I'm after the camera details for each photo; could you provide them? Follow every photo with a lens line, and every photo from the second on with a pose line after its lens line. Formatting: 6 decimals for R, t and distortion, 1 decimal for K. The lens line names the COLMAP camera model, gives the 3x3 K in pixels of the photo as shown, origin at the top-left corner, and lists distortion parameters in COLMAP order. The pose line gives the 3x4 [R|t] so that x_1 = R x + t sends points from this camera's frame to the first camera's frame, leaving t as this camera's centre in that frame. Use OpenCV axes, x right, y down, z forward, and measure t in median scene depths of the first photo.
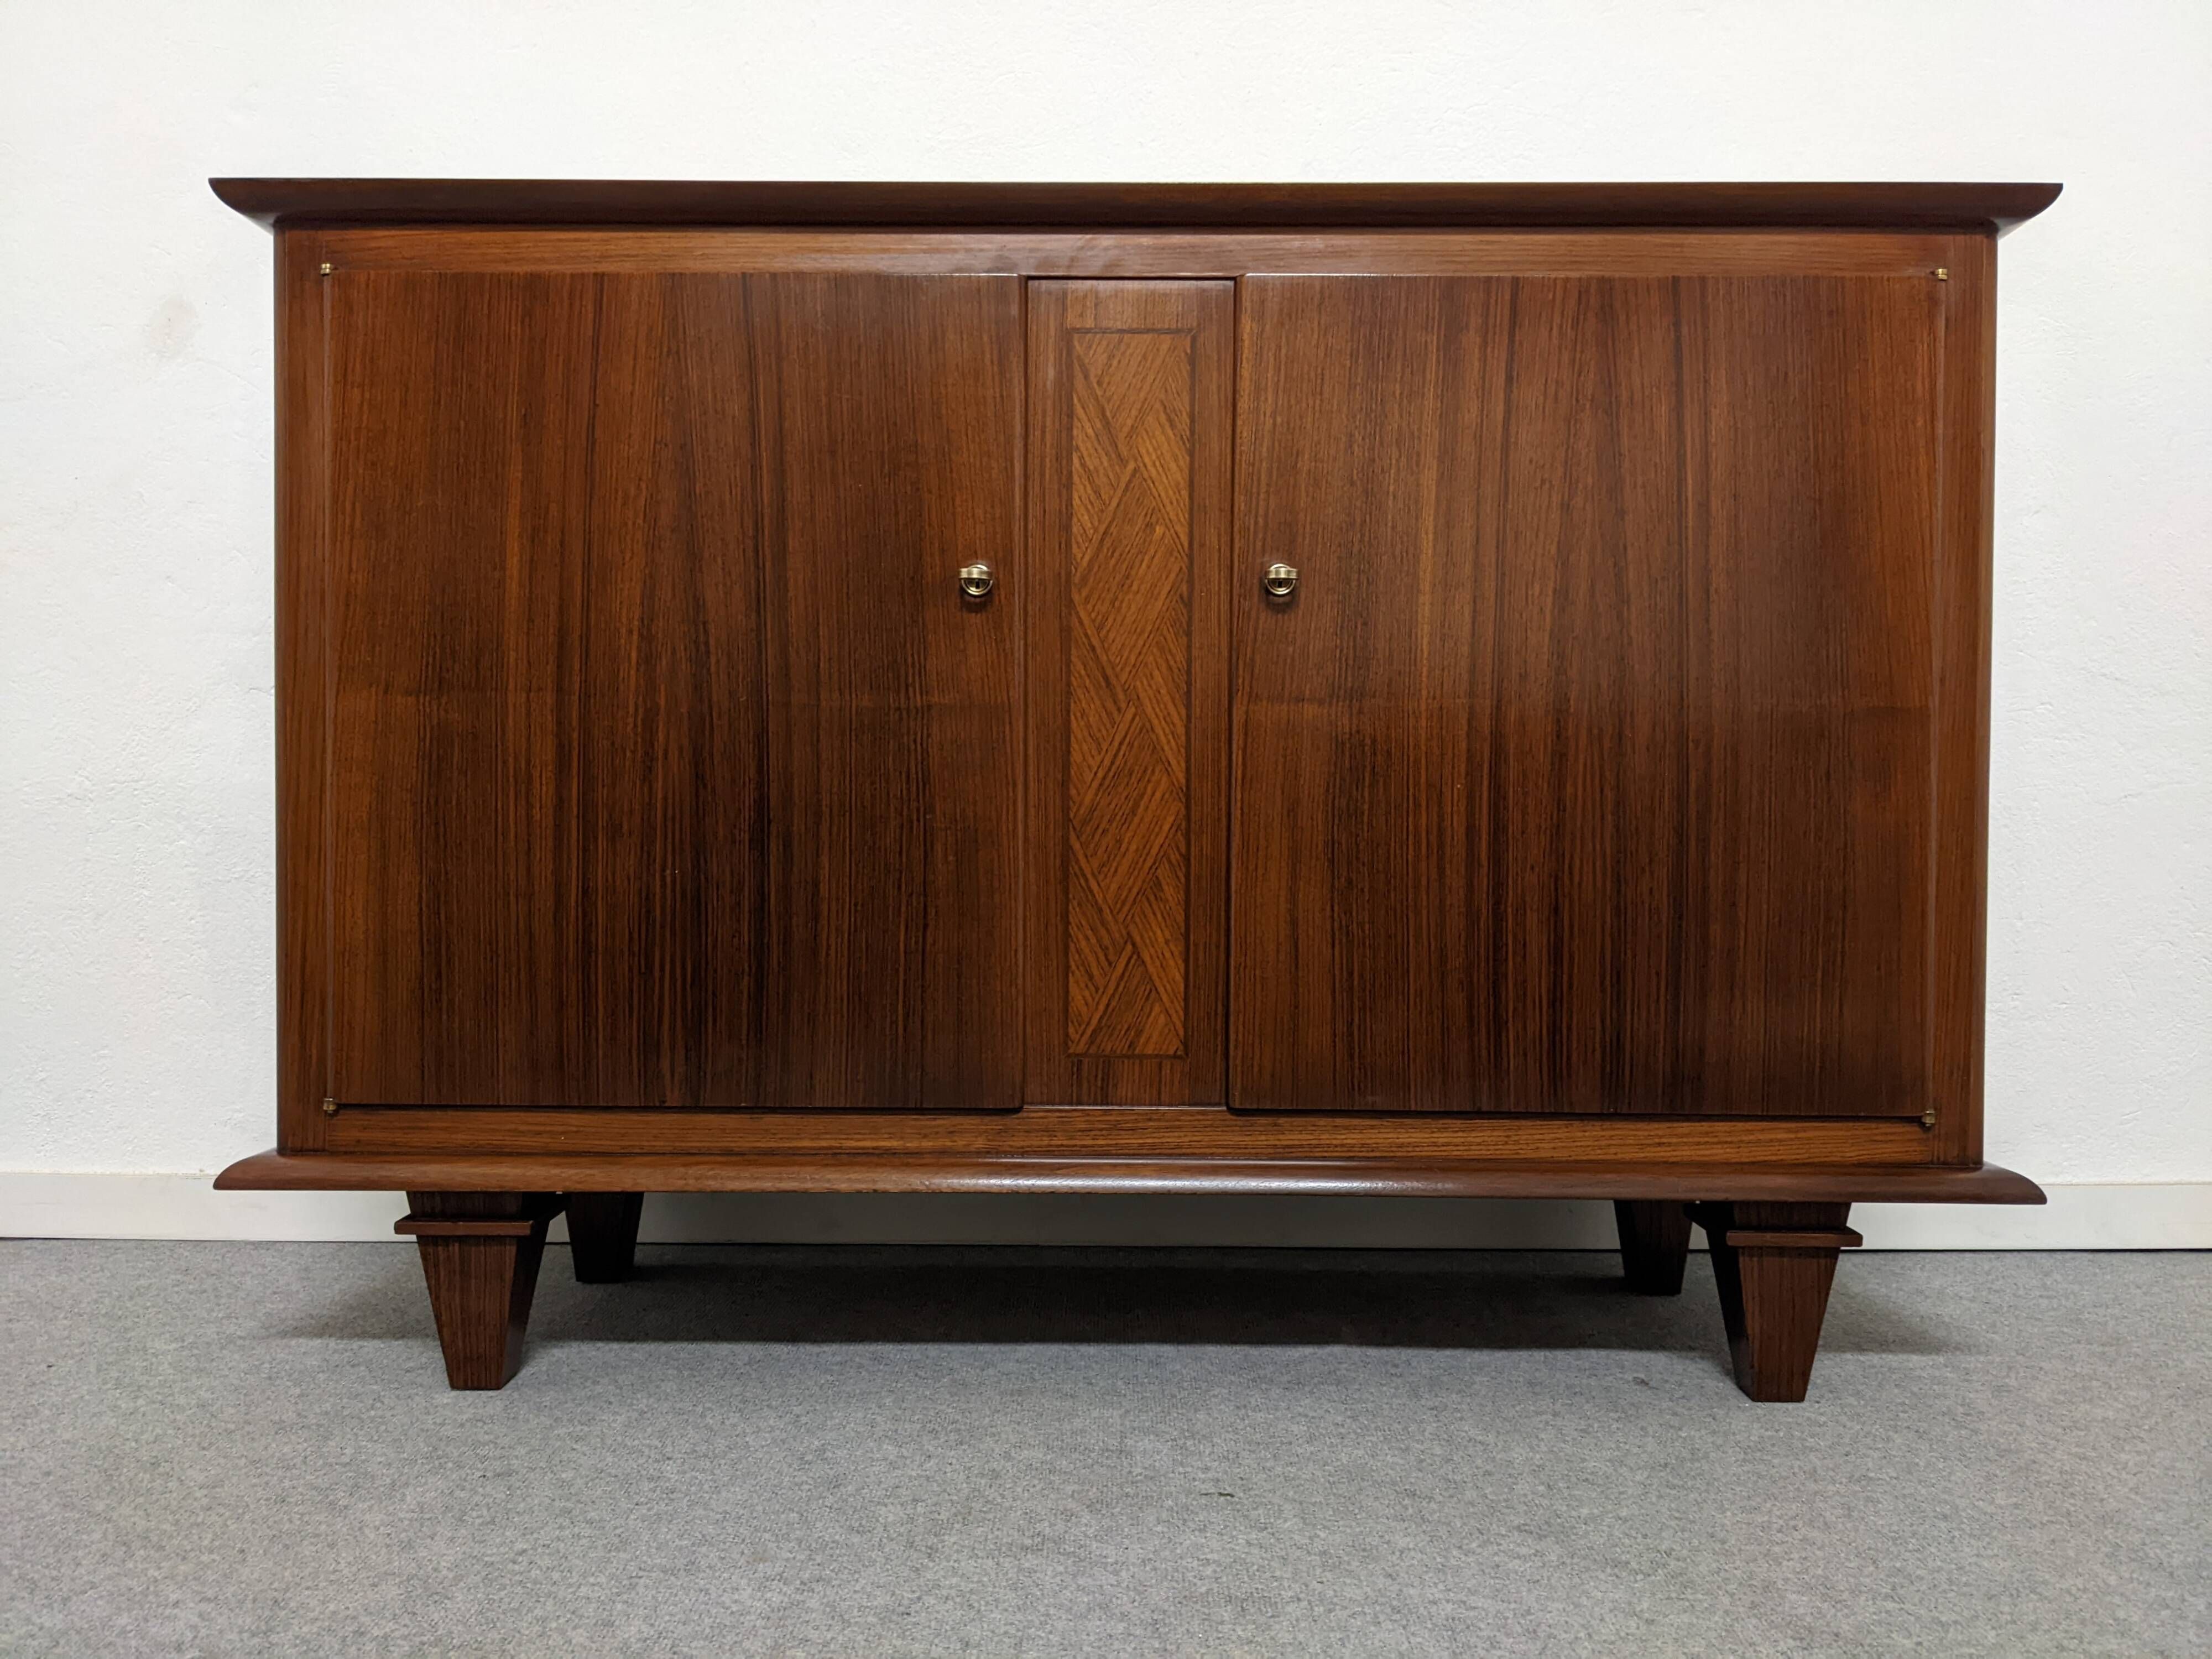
lens RADIAL K [[1756.5, 0, 1117.1], [0, 1756.5, 854.7], [0, 0, 1]] dist [0.057386, -0.094953]
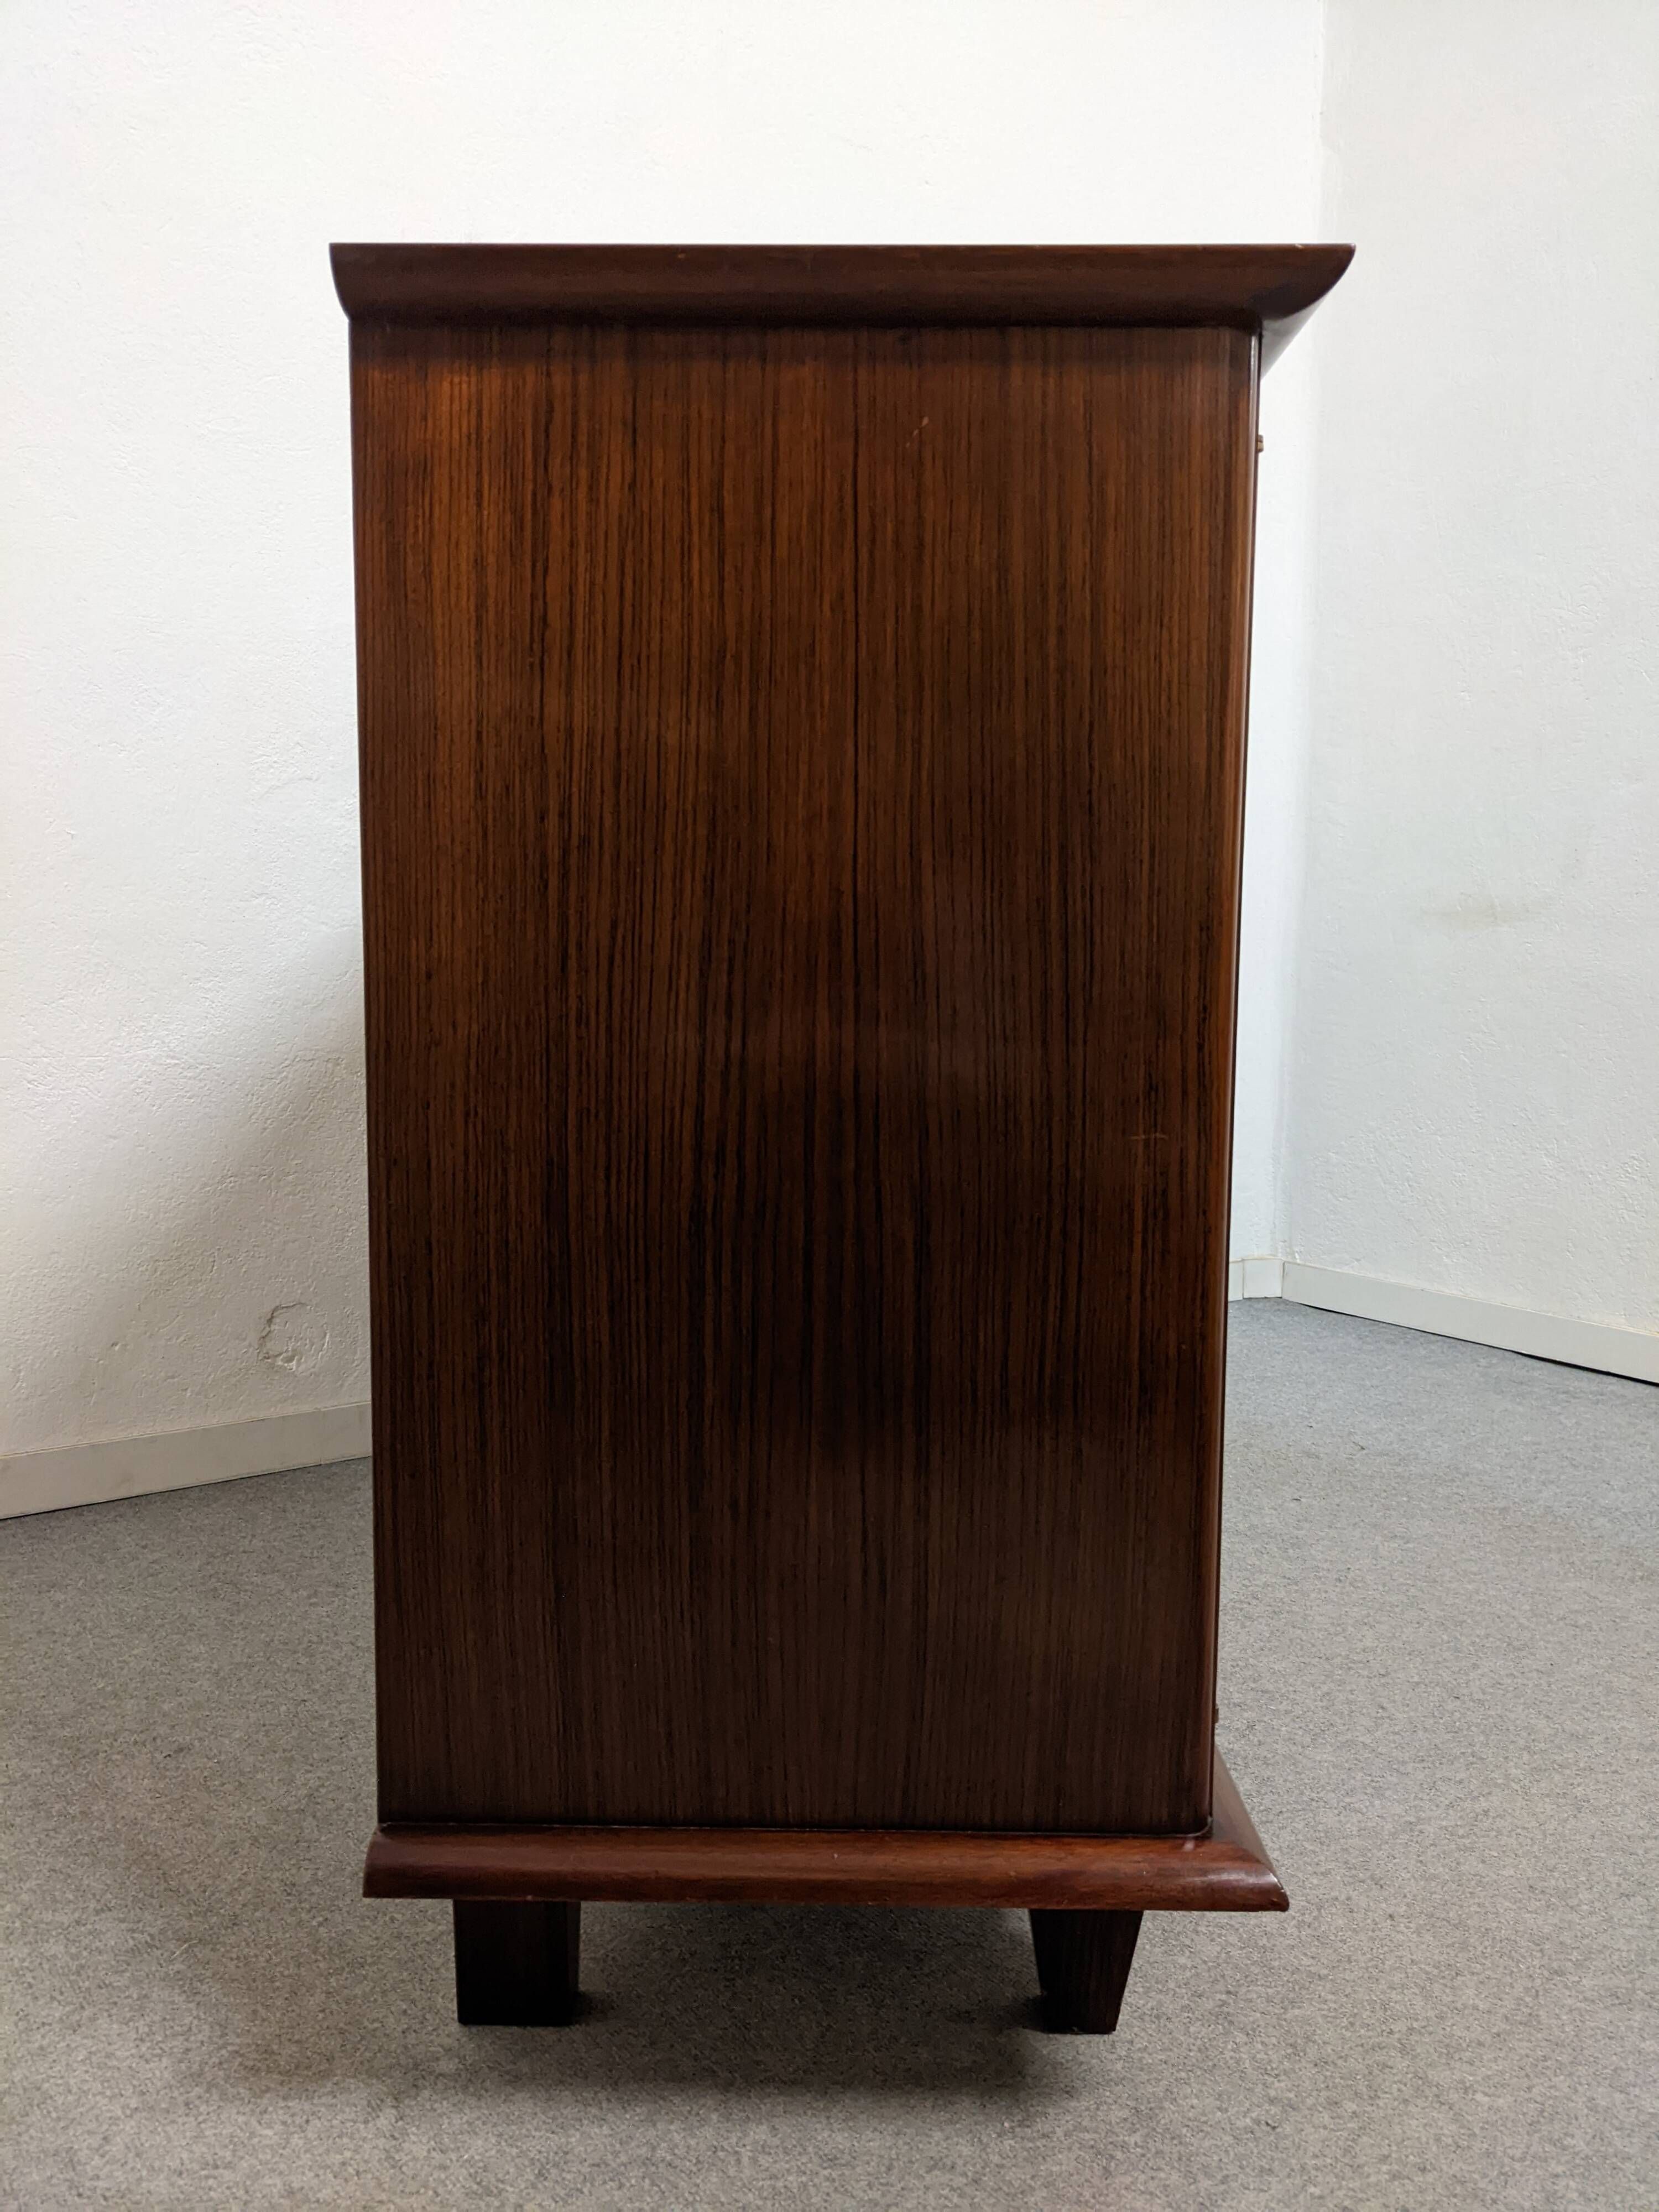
lens RADIAL K [[1756.5, 0, 837.1], [0, 1756.5, 1116.8], [0, 0, 1]] dist [0.057386, -0.094953]
pose [[0.798247, -0.056611, 0.599664, -0.600759], [0.003186, 0.995956, 0.089781, -0.129610], [-0.602322, -0.069757, 0.795199, -0.091464]]
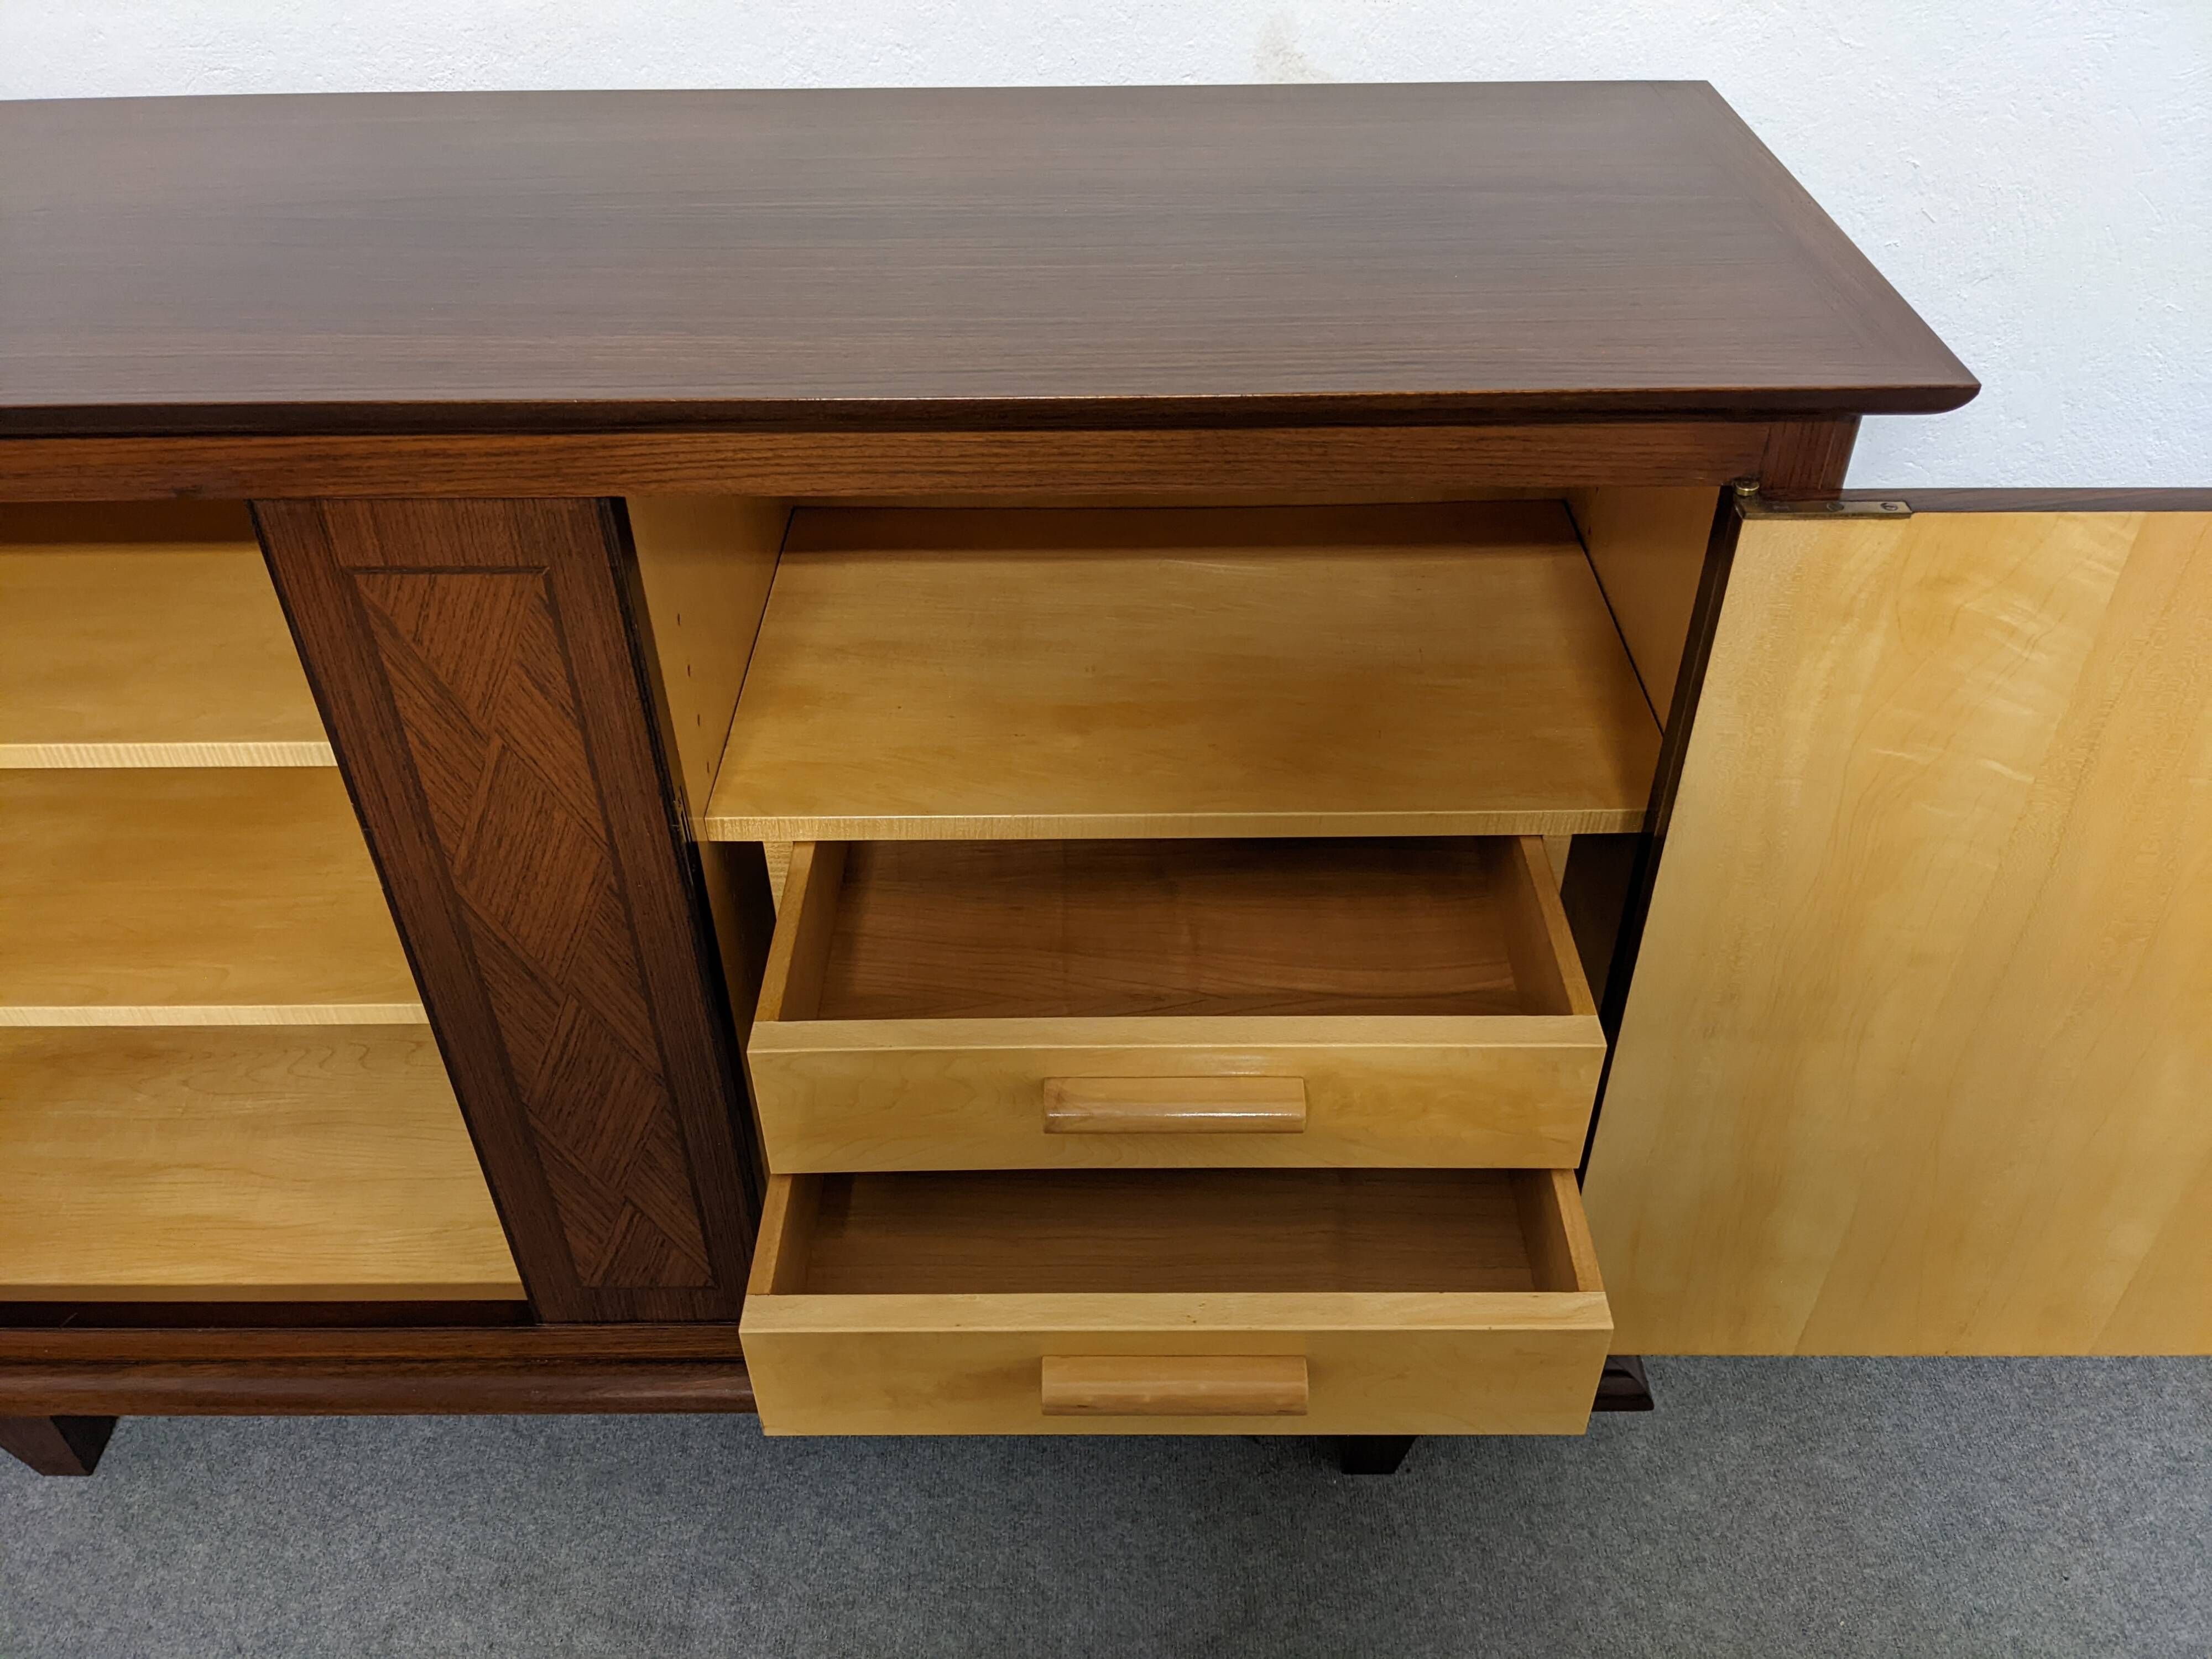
lens RADIAL K [[1756.5, 0, 1121.6], [0, 1756.5, 845.3], [0, 0, 1]] dist [0.057386, -0.094953]
pose [[0.999888, -0.014710, -0.002614, 0.248313], [0.013207, 0.788414, 0.615003, -0.602954], [-0.006986, -0.614969, 0.788520, 0.443283]]
